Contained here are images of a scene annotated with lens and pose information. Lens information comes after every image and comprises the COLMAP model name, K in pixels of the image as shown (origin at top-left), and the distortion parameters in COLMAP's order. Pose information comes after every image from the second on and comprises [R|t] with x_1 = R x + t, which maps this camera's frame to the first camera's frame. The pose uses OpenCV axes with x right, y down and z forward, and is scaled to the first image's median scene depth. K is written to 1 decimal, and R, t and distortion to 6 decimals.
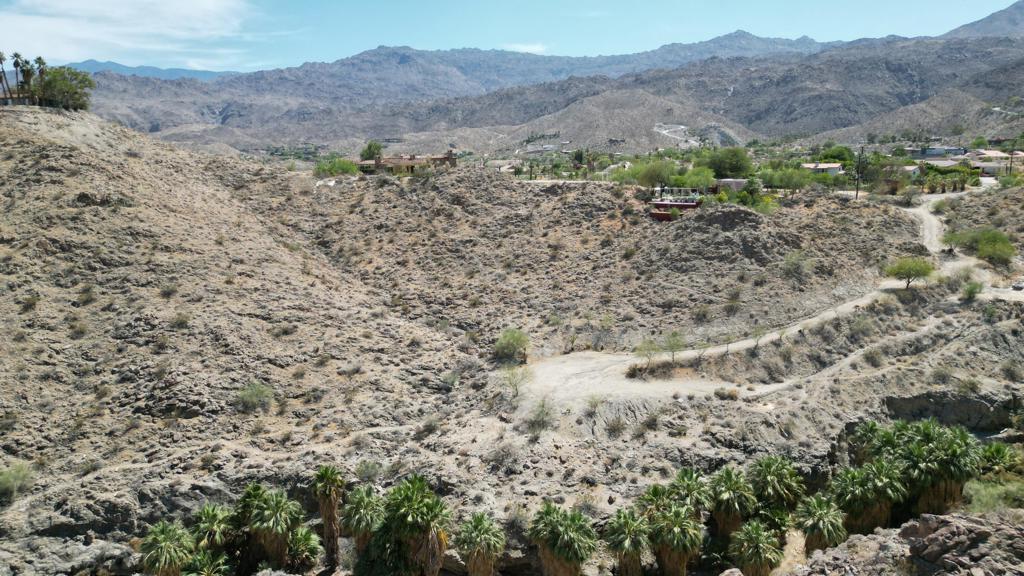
lens RADIAL K [[718.2, 0, 509.8], [0, 718.2, 284.3], [0, 0, 1]] dist [0.056460, -0.067729]
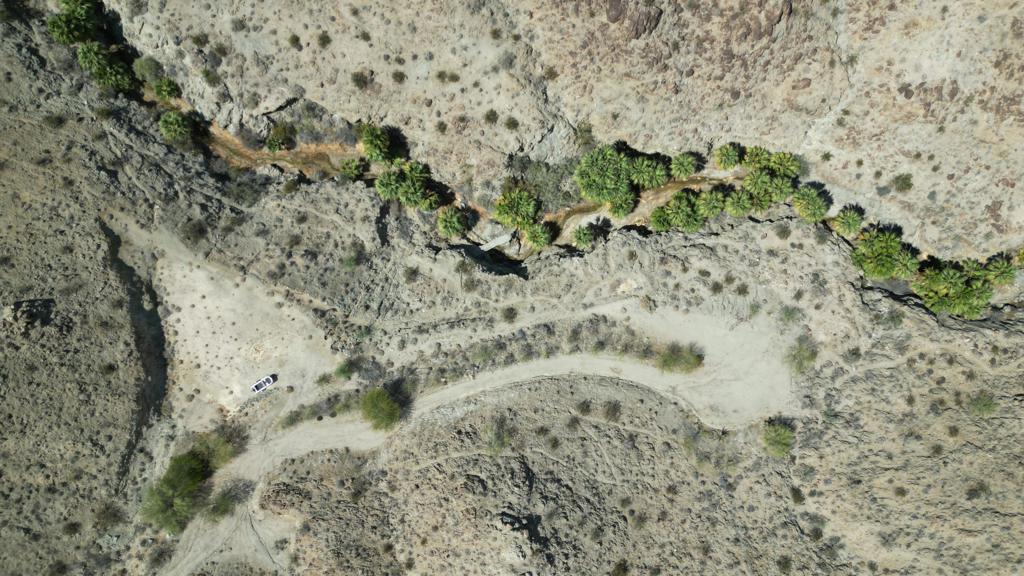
lens RADIAL K [[718.2, 0, 510.2], [0, 718.2, 287.1], [0, 0, 1]] dist [0.056460, -0.067729]
pose [[-0.953944, -0.299974, -0.002657, 0.534881], [0.055866, -0.186347, 0.980894, -1.129767], [-0.294738, 0.935570, 0.194523, 0.742346]]
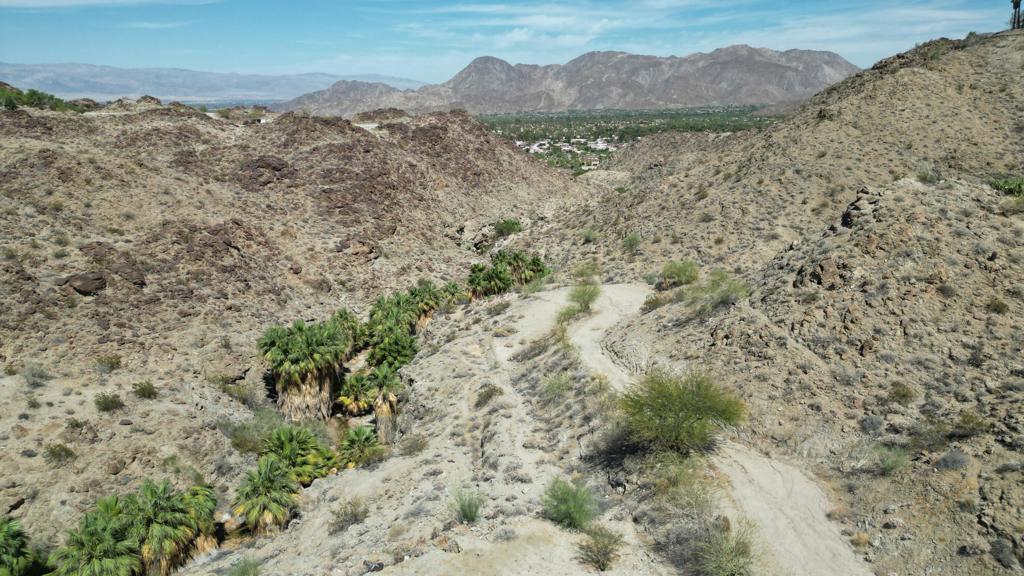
lens RADIAL K [[718.2, 0, 519.5], [0, 718.2, 291.1], [0, 0, 1]] dist [0.056460, -0.067729]
pose [[-0.409082, 0.250985, -0.877302, 1.063108], [-0.151540, 0.929392, 0.336550, -0.213871], [0.899826, 0.270623, -0.342163, 1.262893]]
